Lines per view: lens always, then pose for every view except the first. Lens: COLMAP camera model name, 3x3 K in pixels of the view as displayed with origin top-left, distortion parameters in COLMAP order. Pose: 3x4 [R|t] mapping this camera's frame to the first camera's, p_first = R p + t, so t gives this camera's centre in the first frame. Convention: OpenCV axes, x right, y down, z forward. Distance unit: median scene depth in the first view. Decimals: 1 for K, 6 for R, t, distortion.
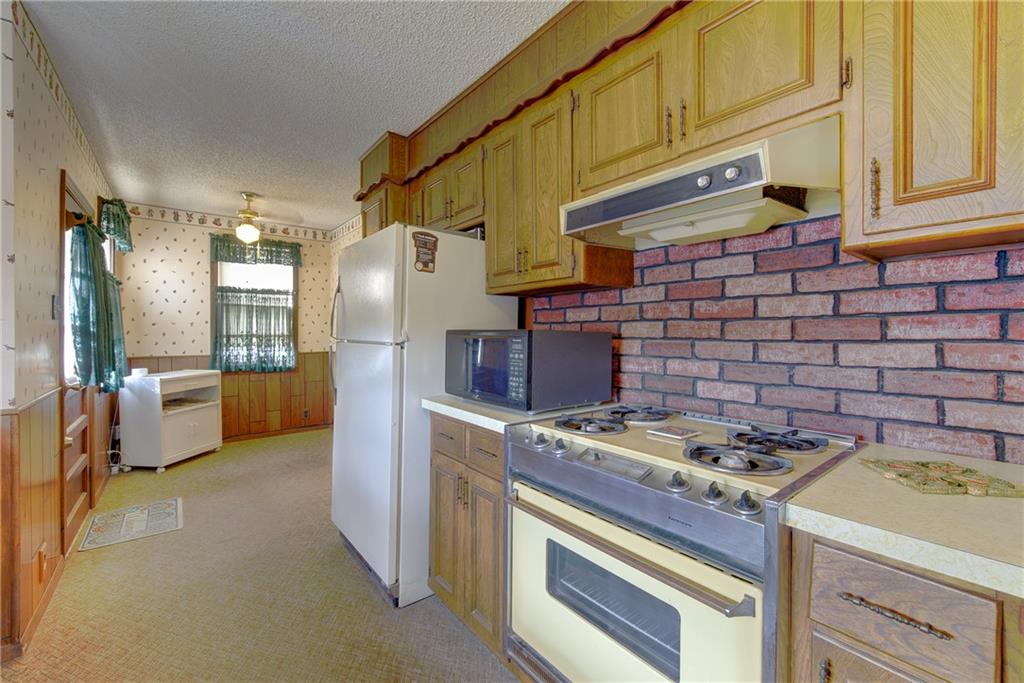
lens RADIAL K [[415.0, 0, 537.4], [0, 415.0, 339.3], [0, 0, 1]] dist [-0.002398, -0.001965]
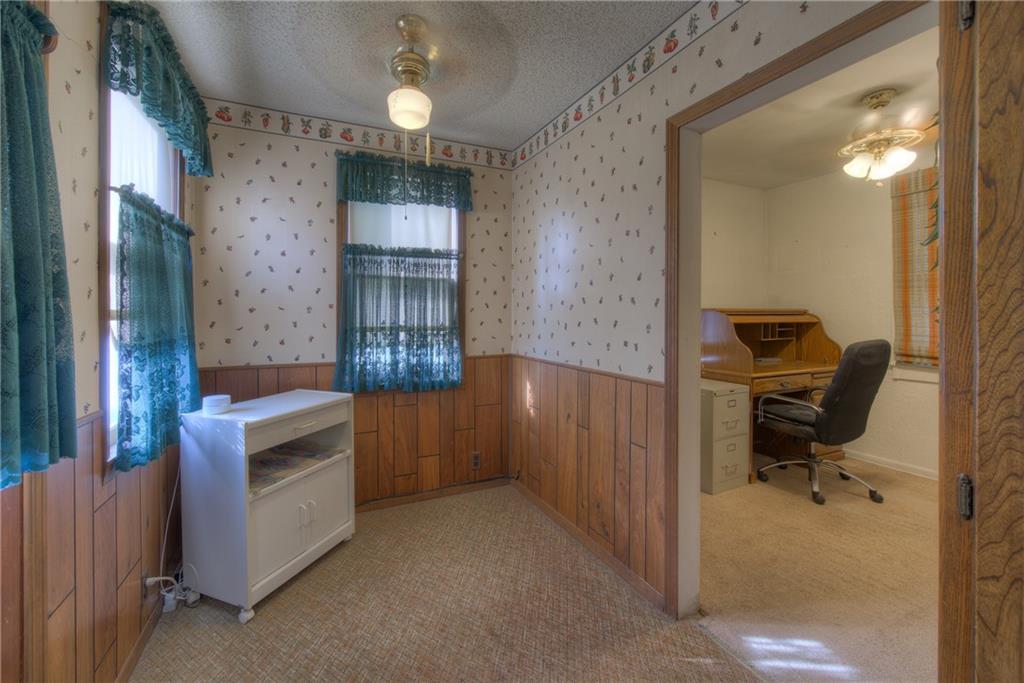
lens RADIAL K [[415.0, 0, 528.9], [0, 415.0, 322.2], [0, 0, 1]] dist [-0.002398, -0.001965]
pose [[0.973672, -0.002435, -0.227943, -0.383911], [0.000764, 0.999972, -0.007421, -0.013690], [0.227954, 0.007051, 0.973646, 0.482092]]
